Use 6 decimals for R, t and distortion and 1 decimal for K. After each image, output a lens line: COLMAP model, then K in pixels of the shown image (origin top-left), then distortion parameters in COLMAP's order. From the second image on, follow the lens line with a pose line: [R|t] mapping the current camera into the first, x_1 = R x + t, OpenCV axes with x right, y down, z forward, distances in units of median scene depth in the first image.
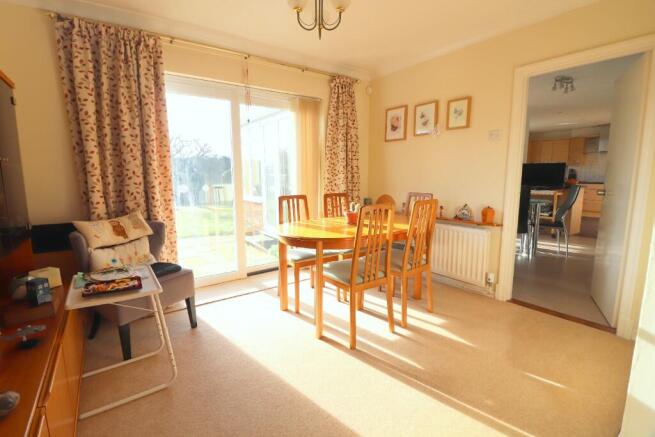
lens RADIAL K [[308.9, 0, 313.0], [0, 308.9, 214.0], [0, 0, 1]] dist [-0.046038, -0.000059]
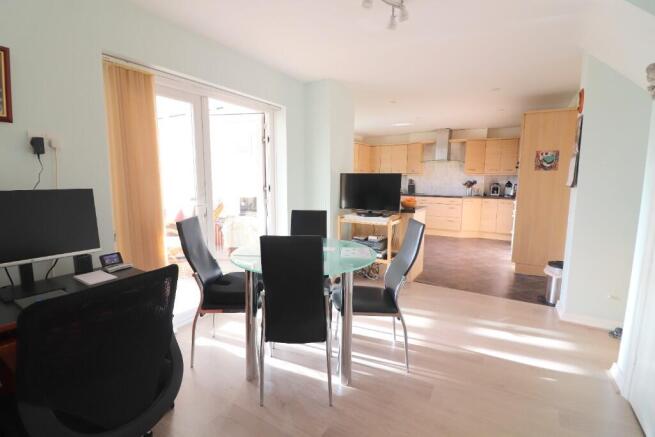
lens RADIAL K [[288.8, 0, 327.5], [0, 288.8, 218.5], [0, 0, 1]] dist [-0.036792, -0.000052]
pose [[0.909428, -0.052136, 0.412580, 0.426091], [0.050890, 0.998606, 0.014016, -0.087603], [-0.412735, 0.008250, 0.910814, 0.483641]]
